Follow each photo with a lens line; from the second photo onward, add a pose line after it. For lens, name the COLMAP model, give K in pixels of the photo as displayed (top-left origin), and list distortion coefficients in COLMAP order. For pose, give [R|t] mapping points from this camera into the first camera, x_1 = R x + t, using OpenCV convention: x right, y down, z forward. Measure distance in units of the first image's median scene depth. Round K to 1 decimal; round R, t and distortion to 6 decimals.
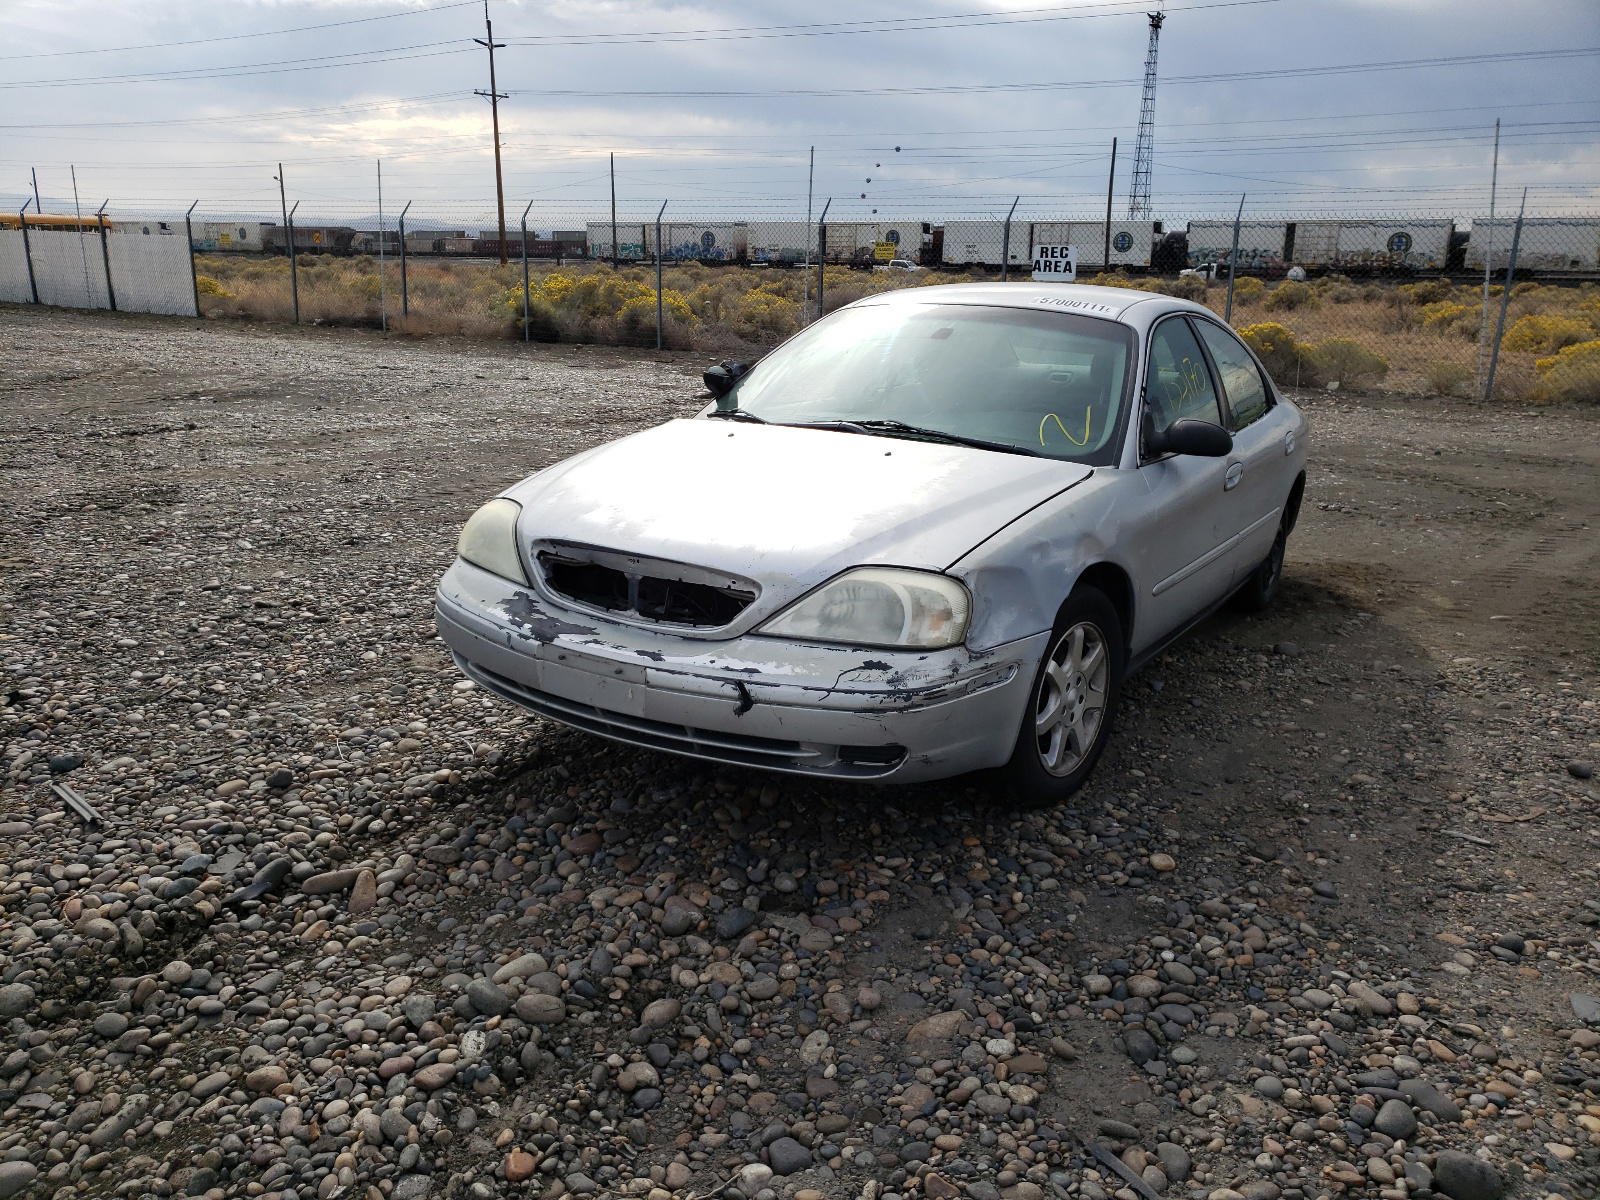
lens RADIAL K [[1294.2, 0, 800.0], [0, 1294.2, 600.0], [0, 0, 1]] dist [0.031970, -0.007577]
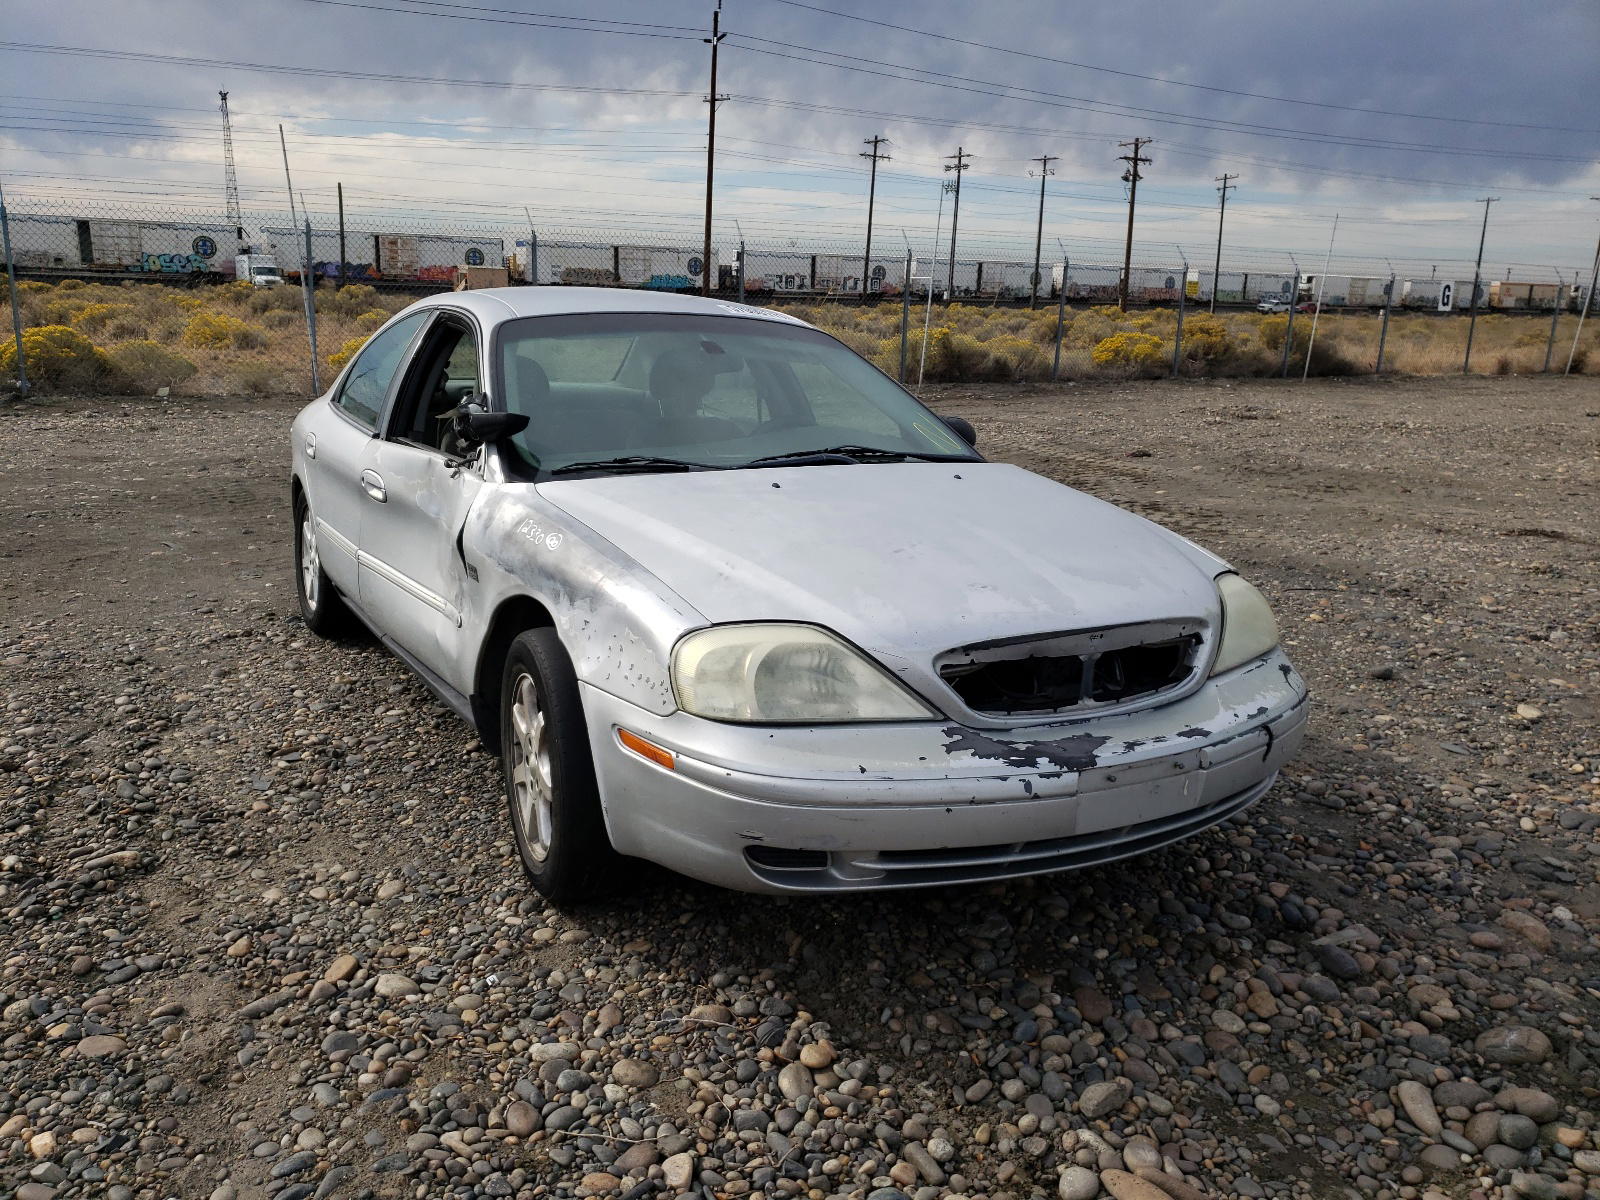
lens RADIAL K [[1294.2, 0, 800.0], [0, 1294.2, 600.0], [0, 0, 1]] dist [0.031970, -0.007577]
pose [[0.467901, -0.212474, 0.857860, -0.862469], [0.214506, 0.968948, 0.122991, -0.183602], [-0.857354, 0.126468, 0.498949, 0.716002]]
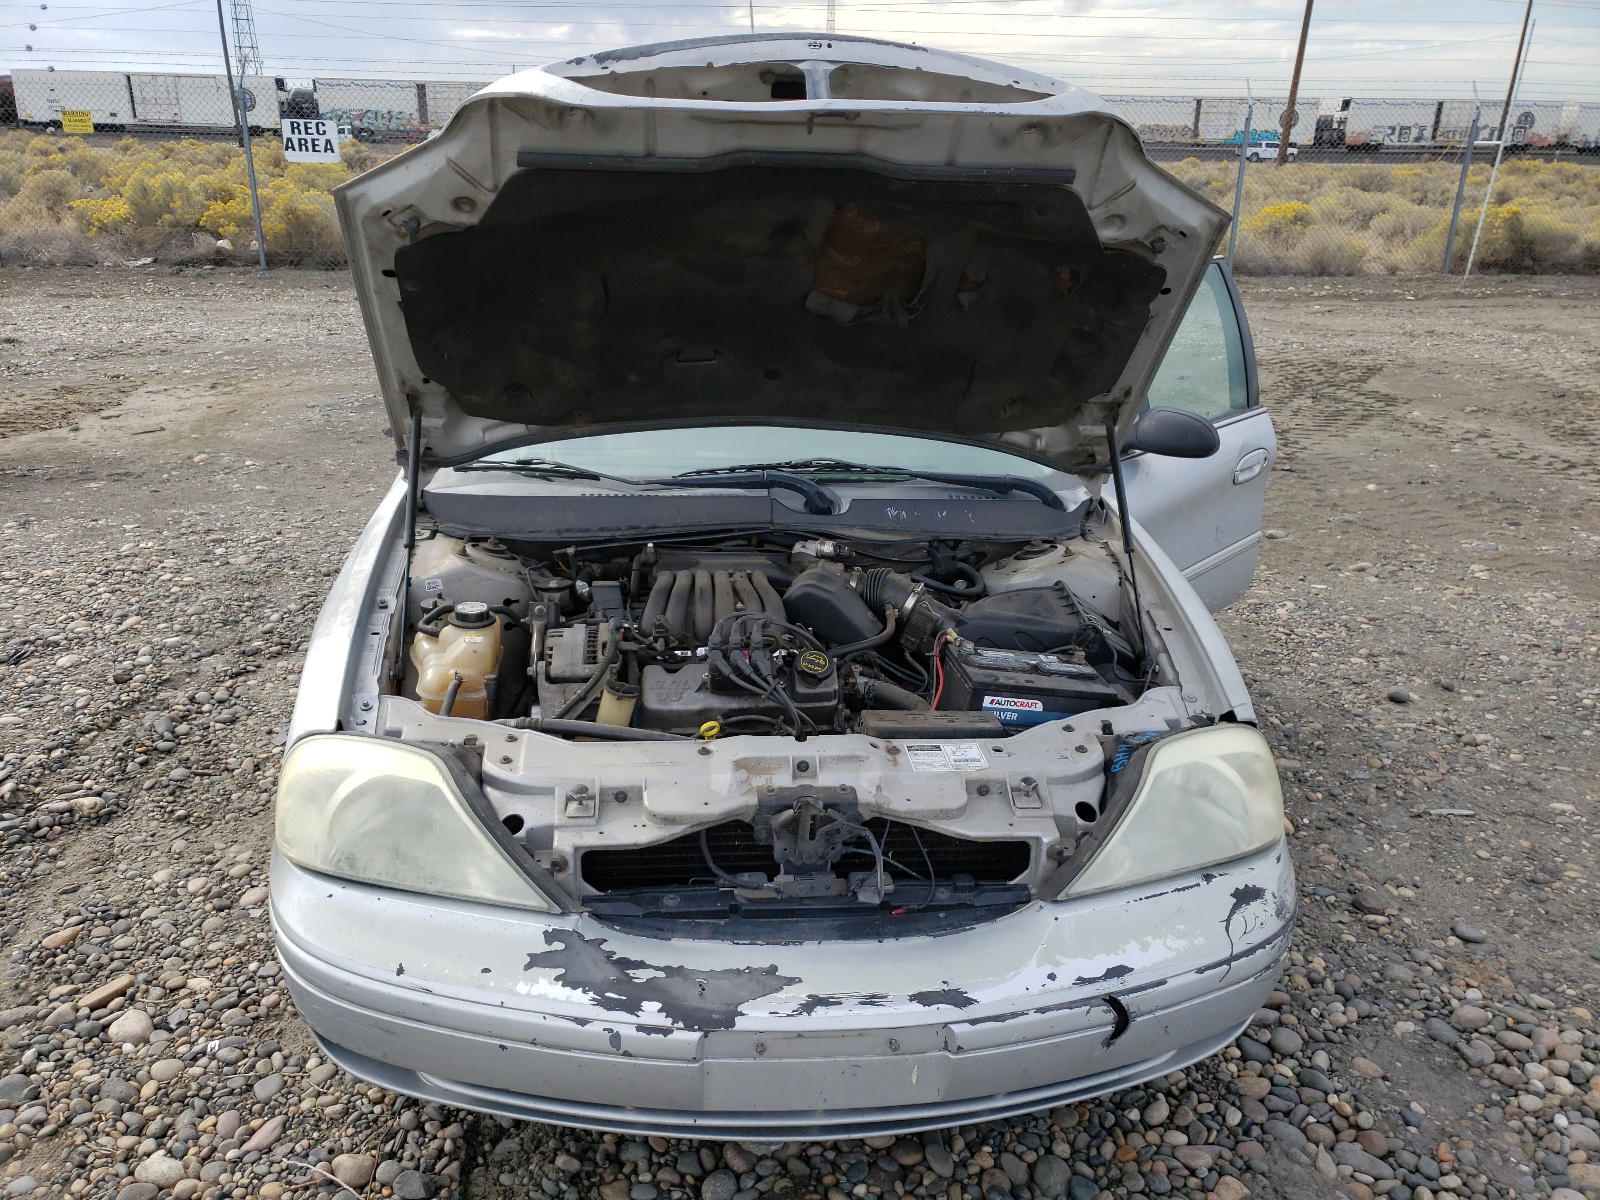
lens RADIAL K [[1269.1, 0, 818.3], [0, 1269.1, 604.6], [0, 0, 1]] dist [0.047126, -0.001046]
pose [[0.802814, -0.214954, 0.556133, -0.395925], [0.155422, 0.975950, 0.152857, -0.201032], [-0.575616, -0.036281, 0.816915, 0.528029]]
